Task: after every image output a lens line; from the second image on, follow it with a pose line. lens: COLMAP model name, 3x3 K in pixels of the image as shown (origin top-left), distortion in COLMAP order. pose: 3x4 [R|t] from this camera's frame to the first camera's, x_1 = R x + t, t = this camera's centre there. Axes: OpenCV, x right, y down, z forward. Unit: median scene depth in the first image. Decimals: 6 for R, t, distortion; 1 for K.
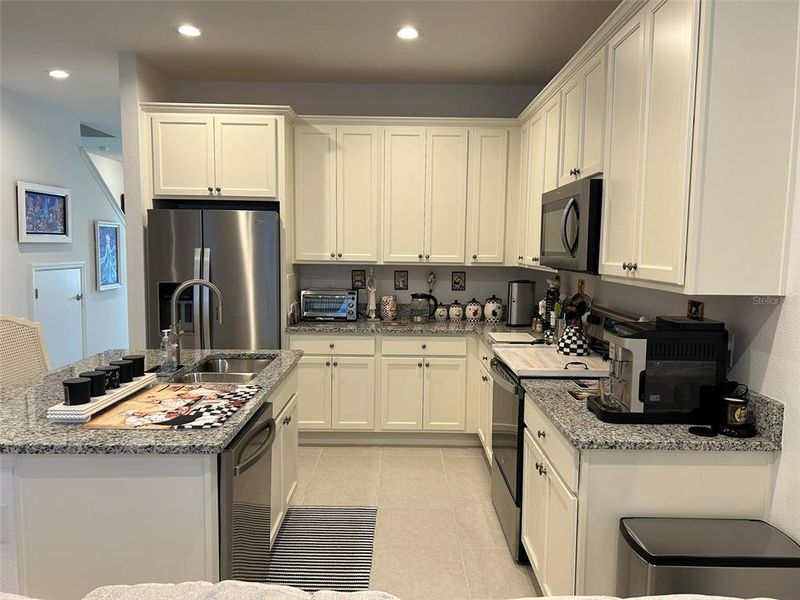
lens RADIAL K [[598.2, 0, 404.0], [0, 598.2, 307.6], [0, 0, 1]] dist [0.057363, -0.065468]
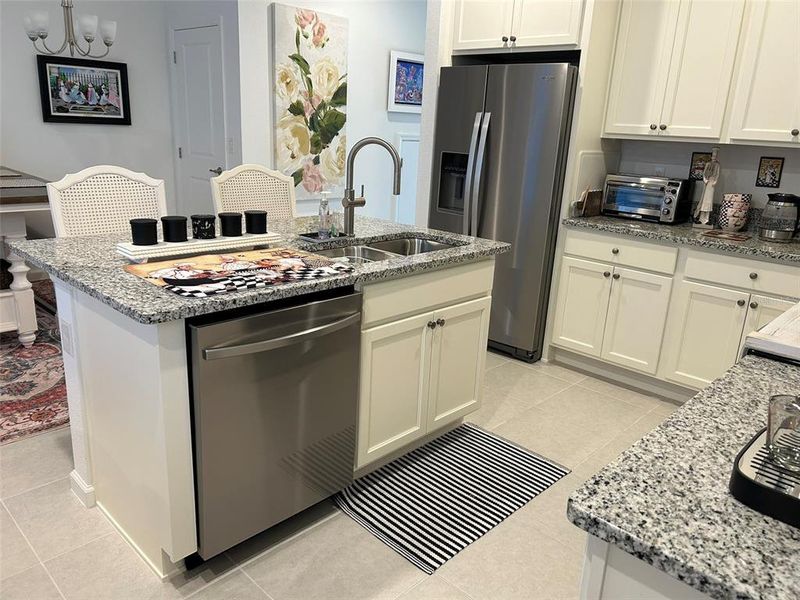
lens RADIAL K [[598.2, 0, 397.0], [0, 598.2, 304.6], [0, 0, 1]] dist [0.057363, -0.065468]
pose [[0.713748, 0.223034, -0.663942, 0.199991], [-0.109892, 0.971864, 0.208337, 0.001742], [0.691728, -0.075738, 0.718176, 0.267152]]
